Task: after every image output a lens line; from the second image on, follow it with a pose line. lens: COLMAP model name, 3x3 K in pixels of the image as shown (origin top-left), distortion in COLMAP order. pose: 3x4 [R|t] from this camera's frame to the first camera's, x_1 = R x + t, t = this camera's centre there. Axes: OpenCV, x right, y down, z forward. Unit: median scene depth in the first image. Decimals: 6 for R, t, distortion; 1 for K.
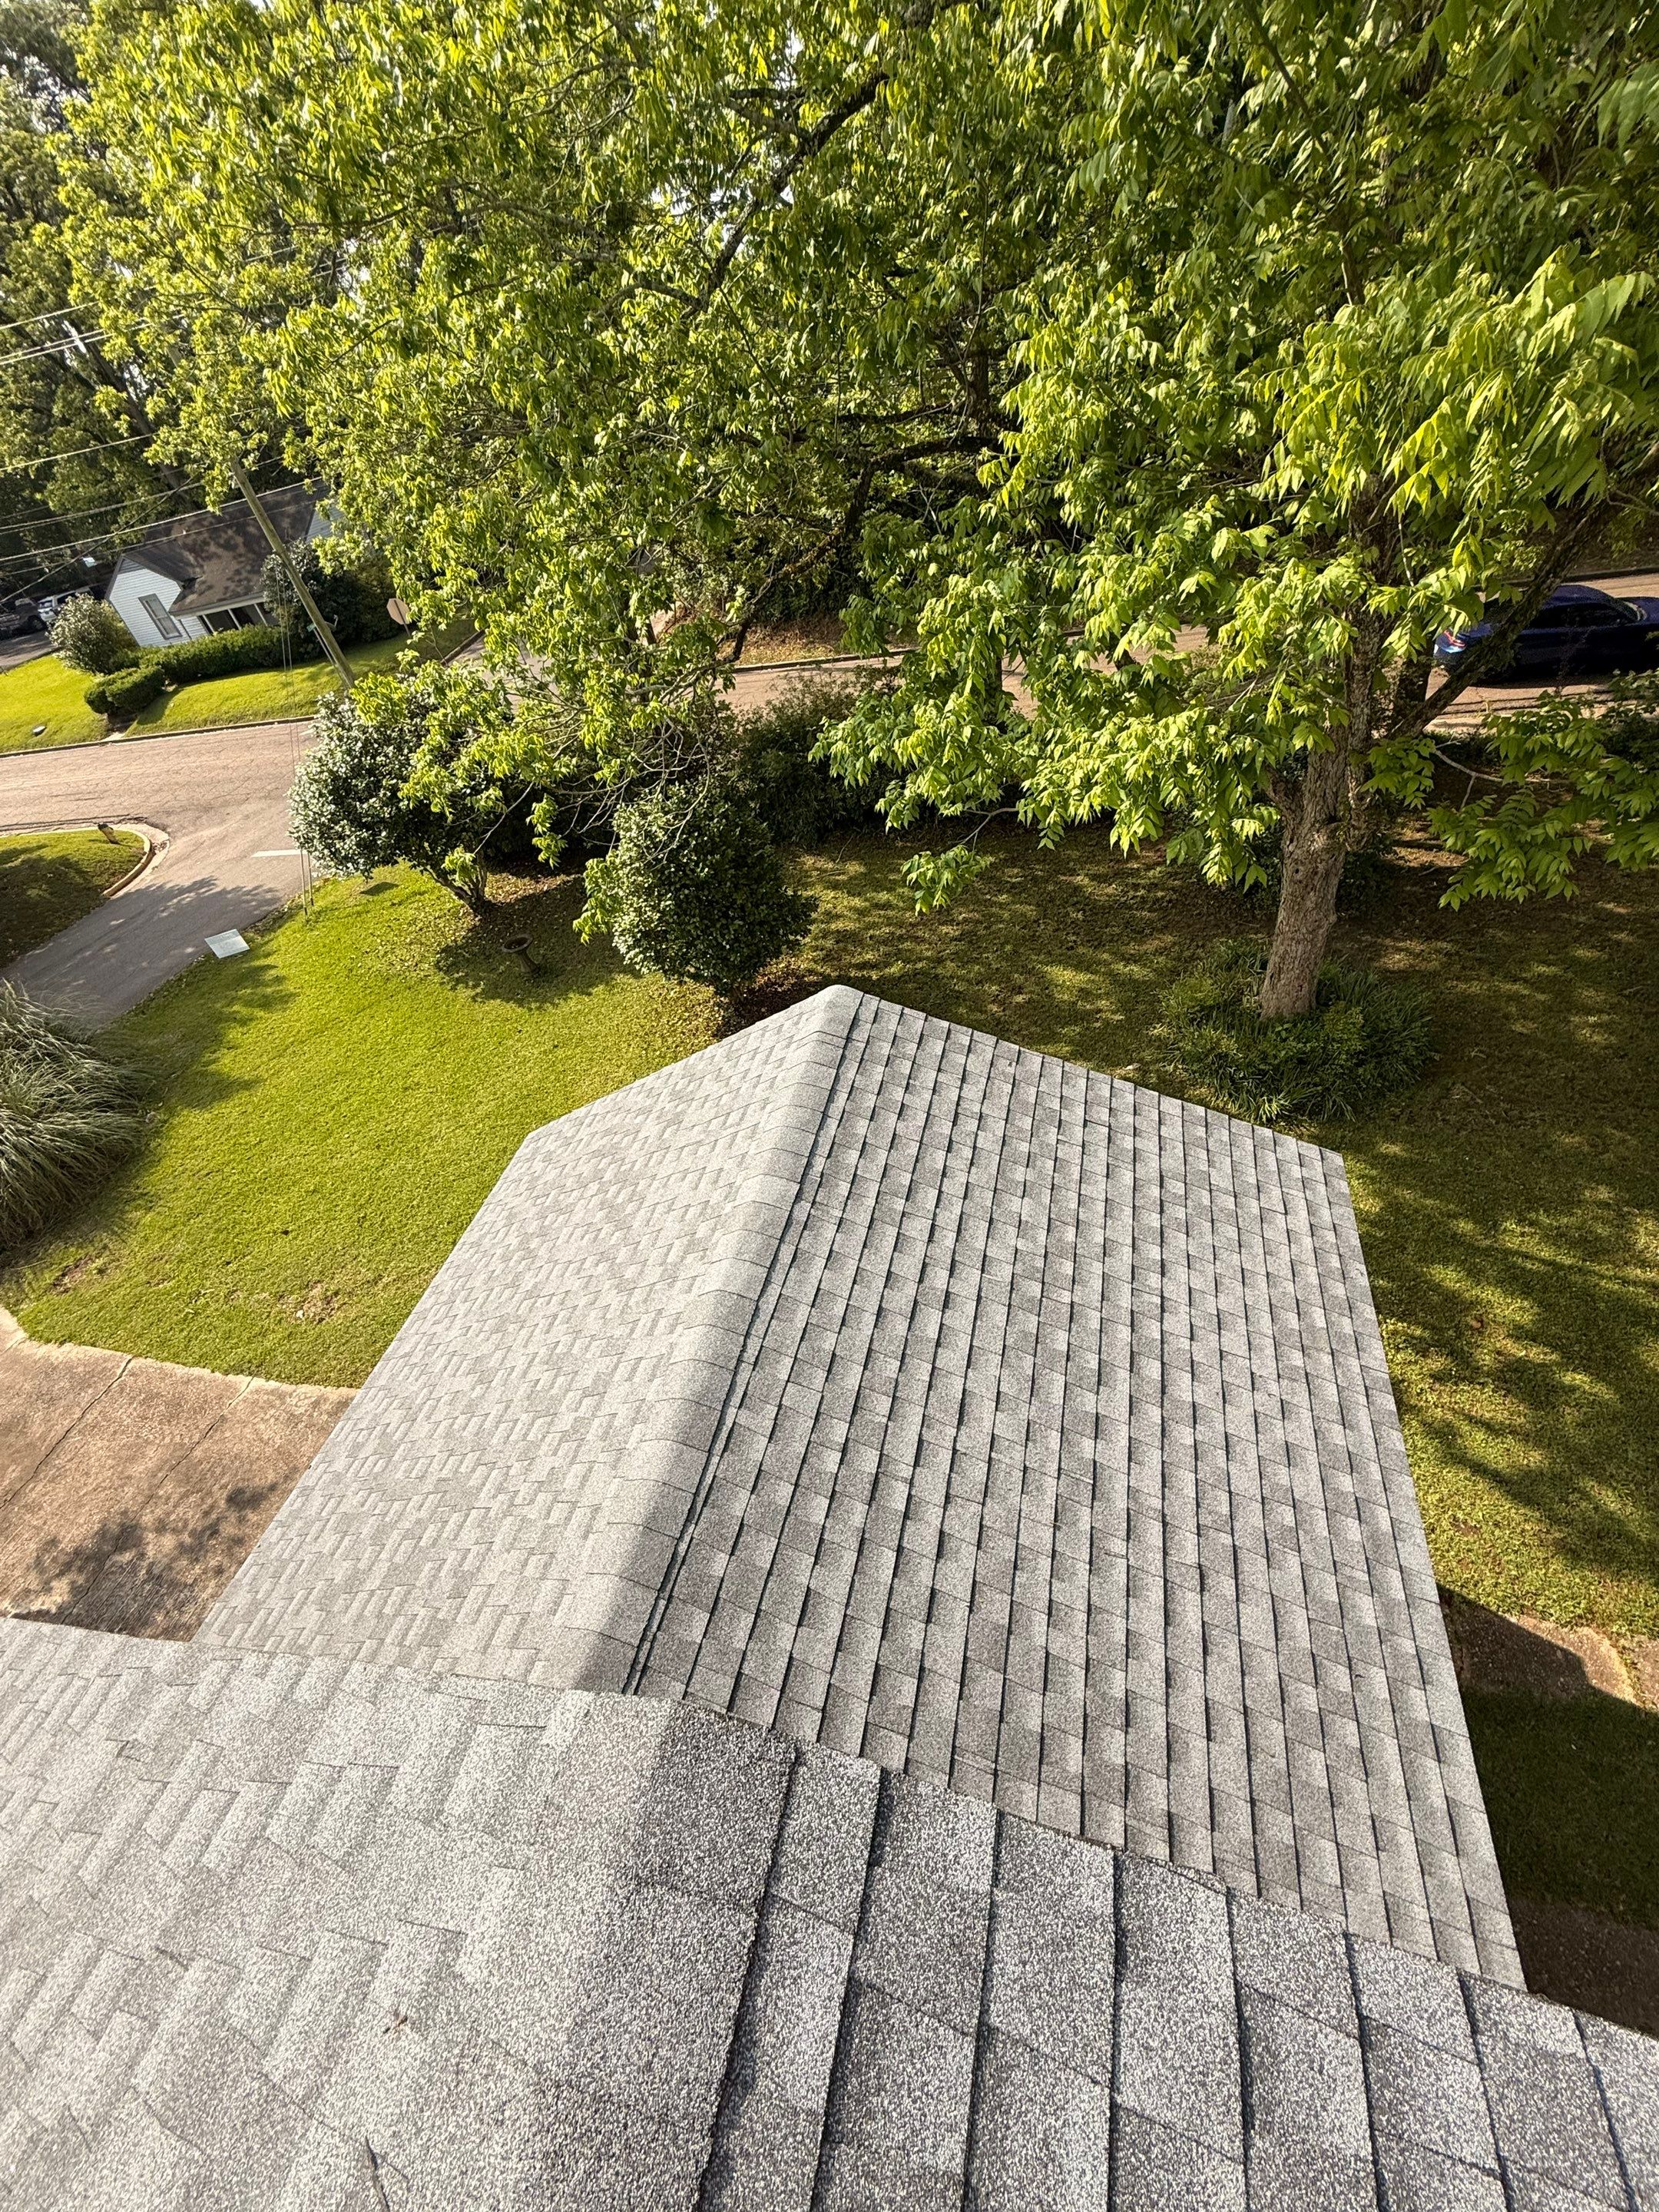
lens RADIAL K [[886.1, 0, 827.5], [0, 886.1, 1095.4], [0, 0, 1]] dist [0.001038, -0.000244]
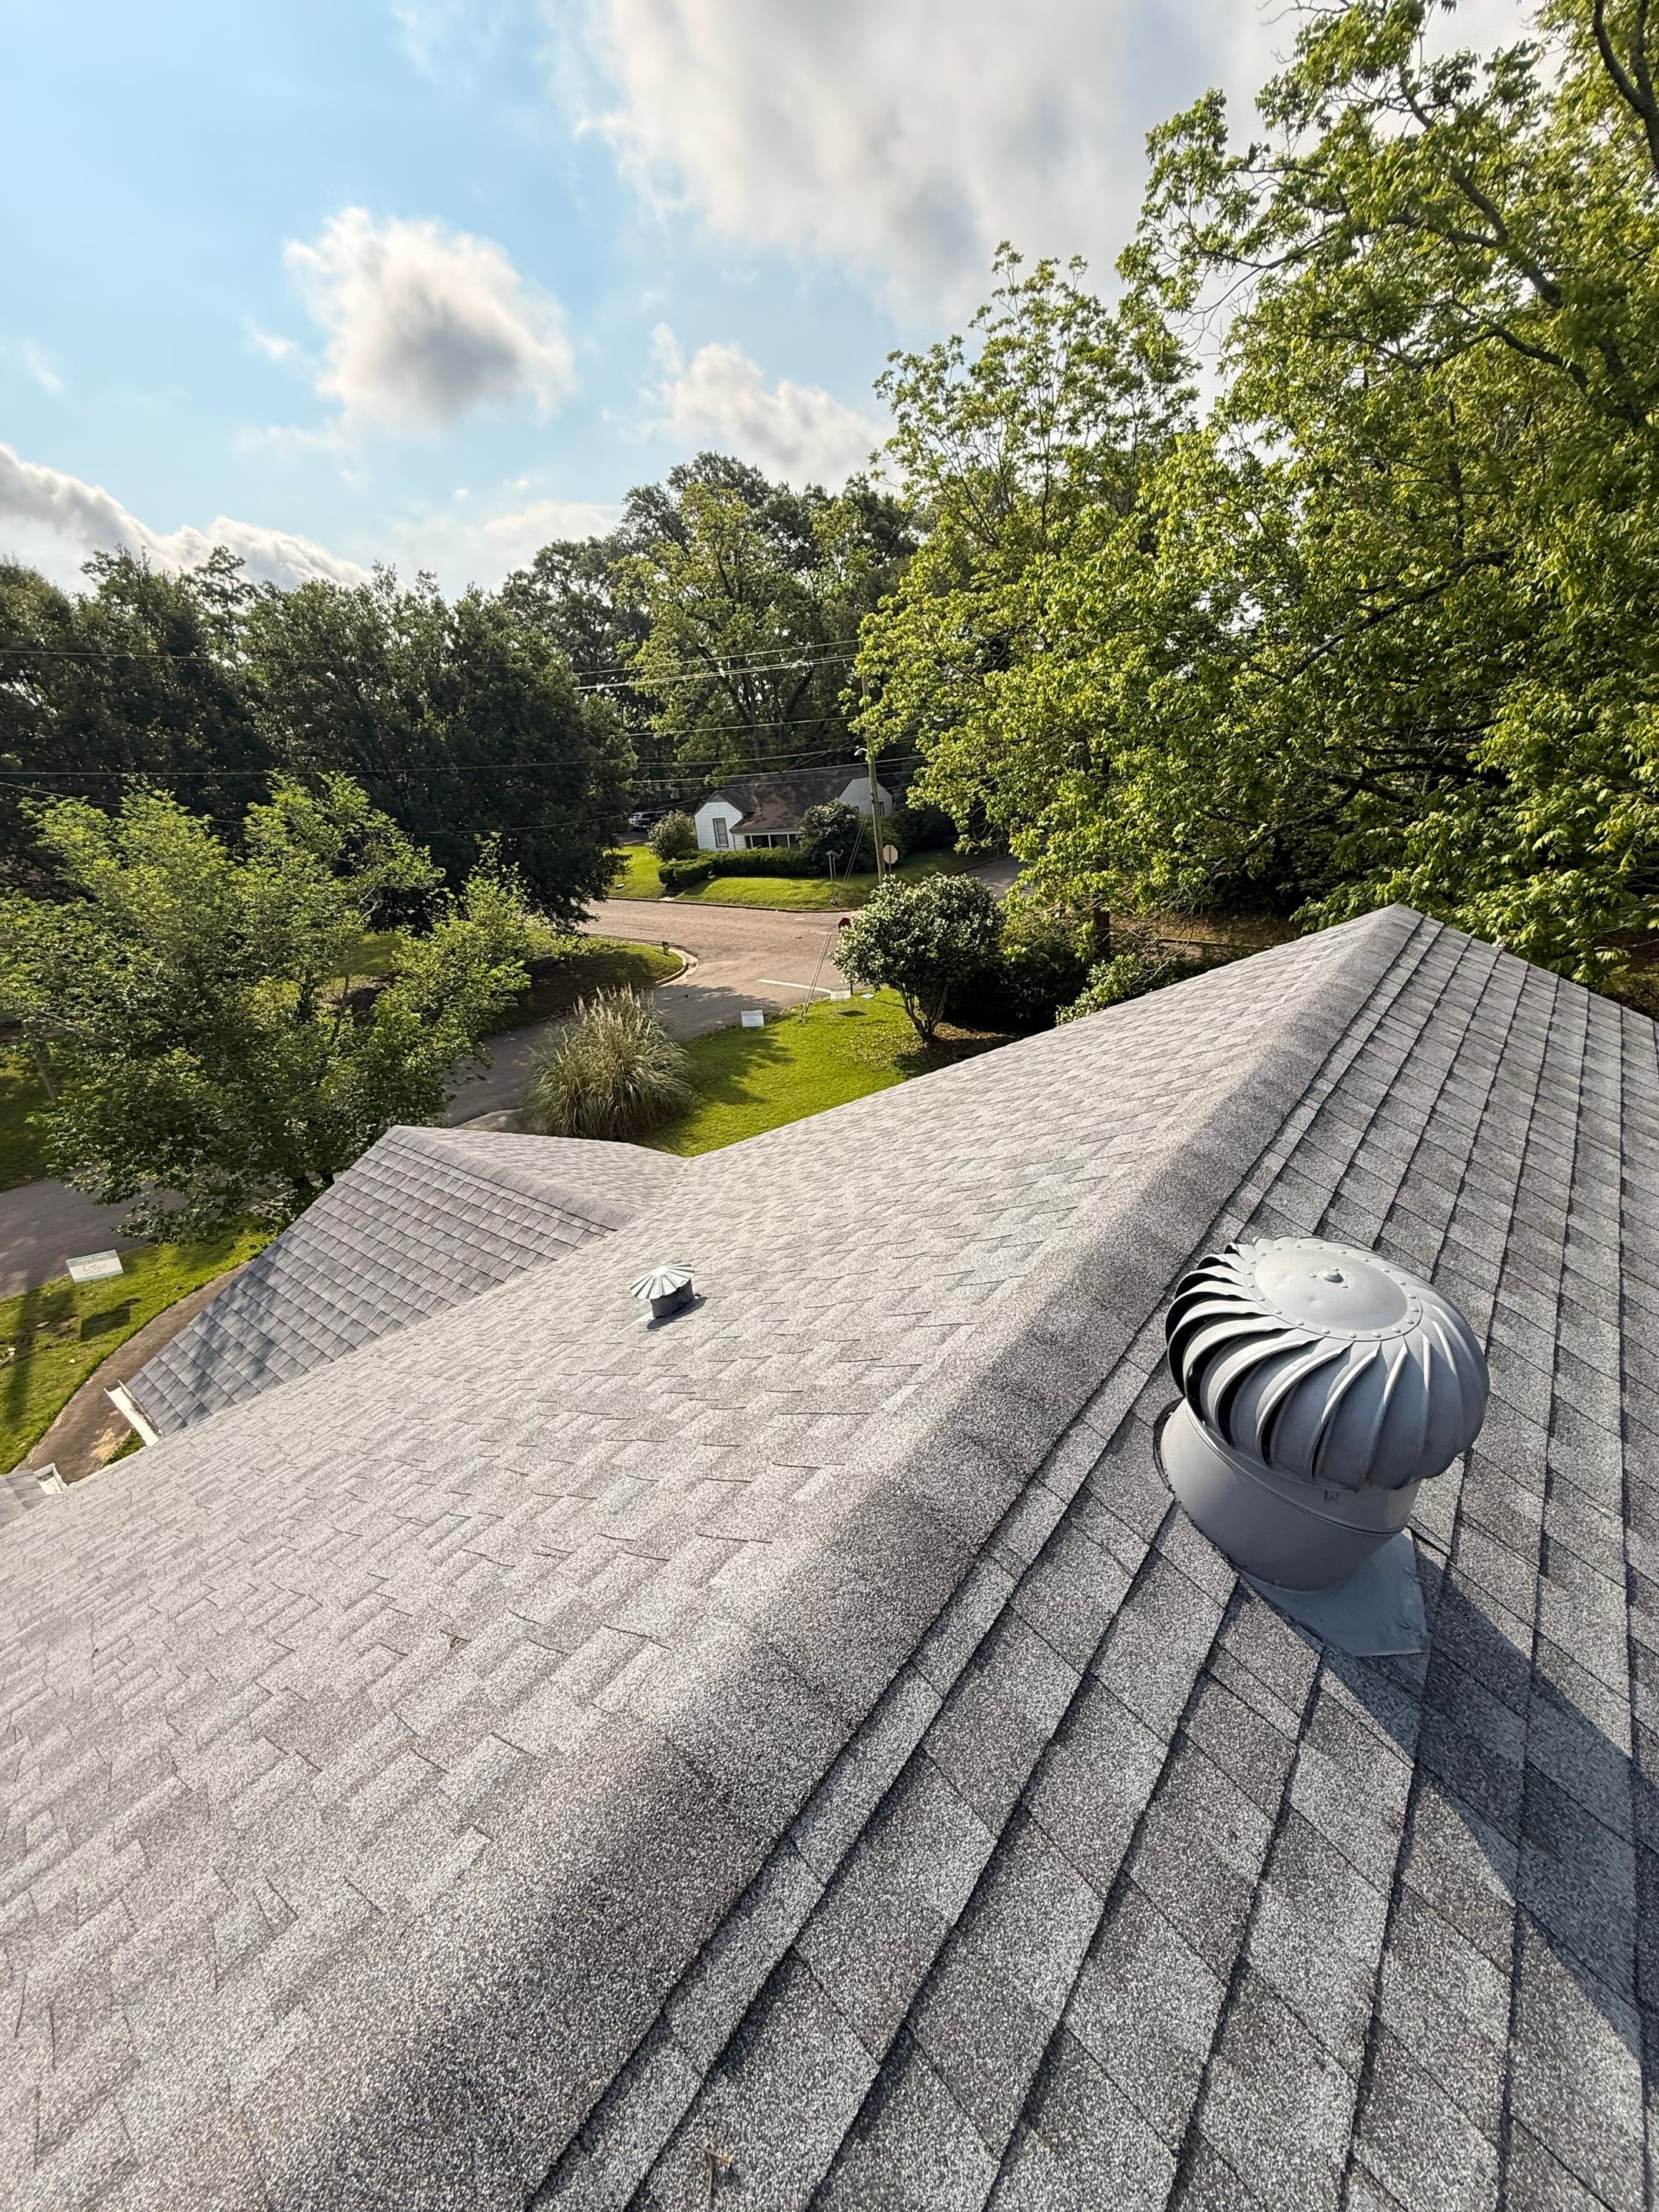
lens RADIAL K [[894.0, 0, 832.5], [0, 894.0, 1095.2], [0, 0, 1]] dist [0.000634, -0.000191]
pose [[0.912207, 0.247515, -0.326519, -0.067244], [-0.332185, 0.913282, -0.235731, 0.226403], [0.239856, 0.323500, 0.915323, -0.224338]]
